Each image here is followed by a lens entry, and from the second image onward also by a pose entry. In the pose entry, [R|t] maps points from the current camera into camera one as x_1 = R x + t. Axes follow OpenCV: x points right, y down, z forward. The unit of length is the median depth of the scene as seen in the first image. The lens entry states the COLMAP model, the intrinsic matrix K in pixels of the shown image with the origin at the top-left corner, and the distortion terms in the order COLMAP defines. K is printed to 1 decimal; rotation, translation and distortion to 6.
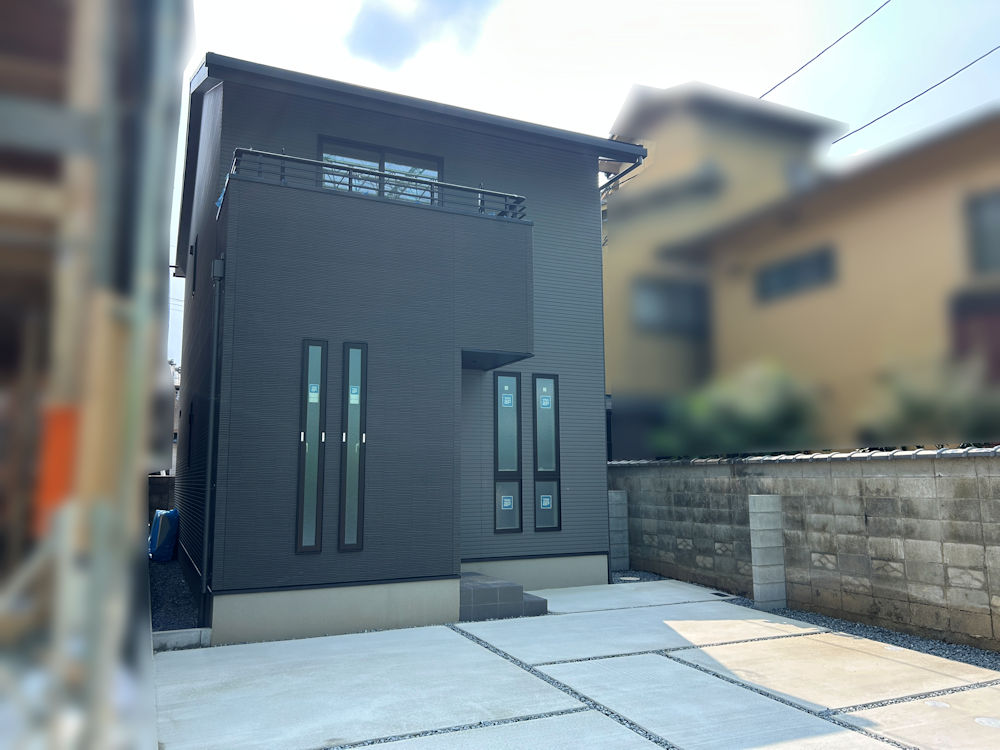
lens RADIAL K [[757.8, 0, 500.0], [0, 757.8, 375.0], [0, 0, 1]] dist [0.065181, -0.046552]
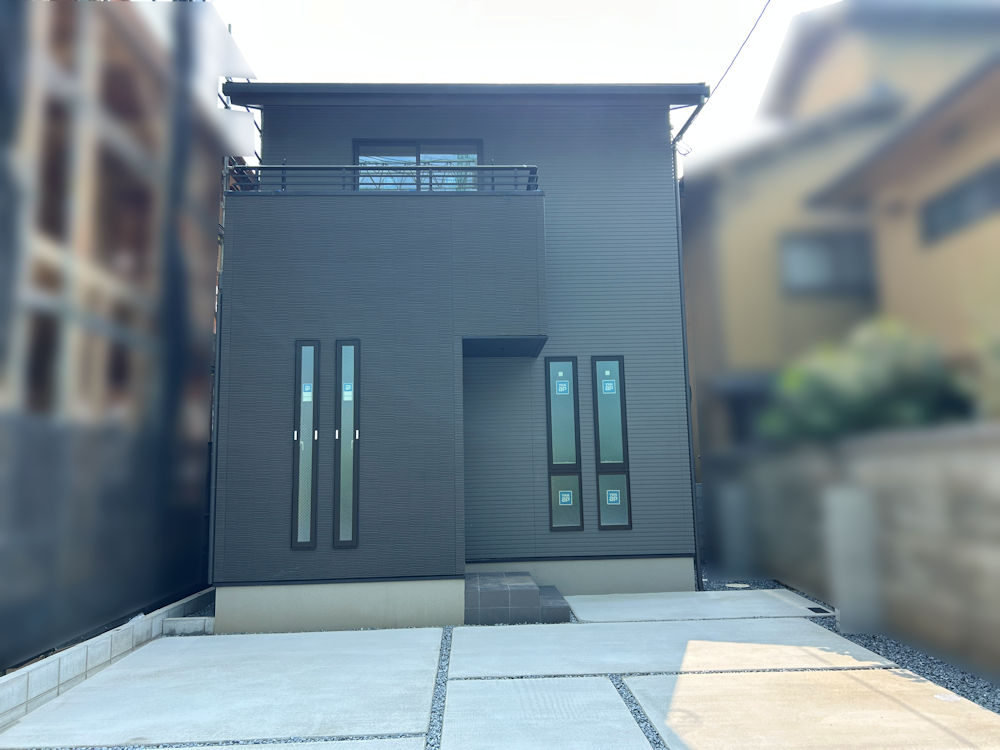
lens RADIAL K [[748.5, 0, 500.0], [0, 748.5, 375.0], [0, 0, 1]] dist [0.046895, -0.002685]
pose [[0.923597, -0.064751, -0.377857, 0.320875], [0.067939, 0.997677, -0.004902, 0.019597], [0.377297, -0.021144, 0.925851, 0.141401]]
